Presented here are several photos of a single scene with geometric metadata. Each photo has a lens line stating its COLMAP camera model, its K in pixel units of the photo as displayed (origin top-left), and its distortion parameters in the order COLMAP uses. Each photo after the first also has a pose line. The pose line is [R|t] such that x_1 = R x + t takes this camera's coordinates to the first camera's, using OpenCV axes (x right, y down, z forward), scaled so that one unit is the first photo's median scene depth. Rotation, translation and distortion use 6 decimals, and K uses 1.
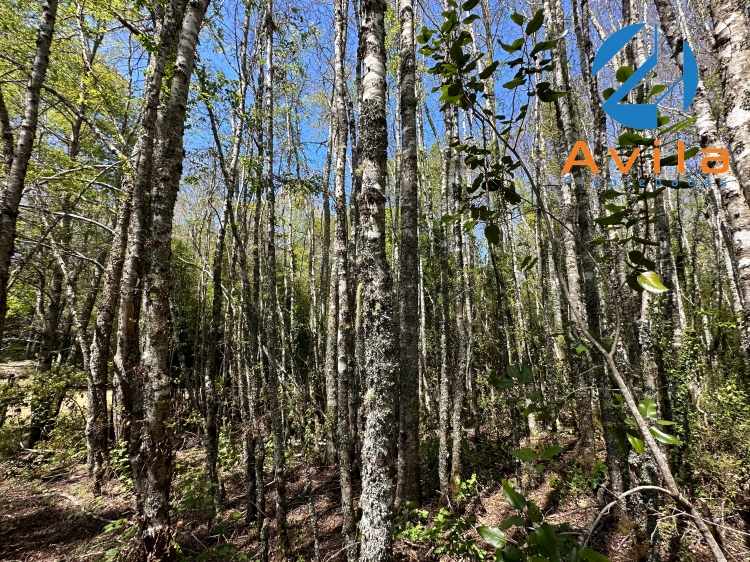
lens RADIAL K [[301.1, 0, 374.8], [0, 301.1, 278.6], [0, 0, 1]] dist [0.001209, 0.000670]
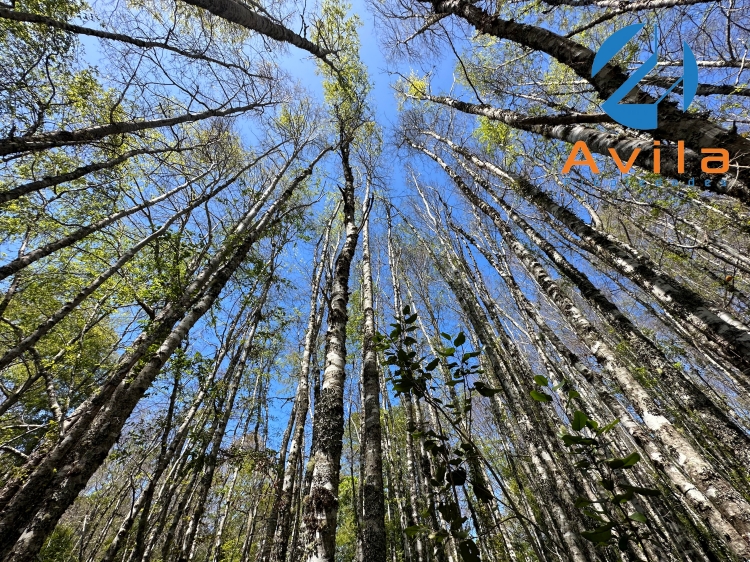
lens RADIAL K [[301.1, 0, 374.8], [0, 301.1, 278.6], [0, 0, 1]] dist [0.001209, 0.000670]
pose [[0.995228, 0.046638, 0.085708, 0.036155], [0.028400, 0.701900, -0.711709, -0.096501], [-0.093351, 0.710747, 0.697226, -0.045721]]
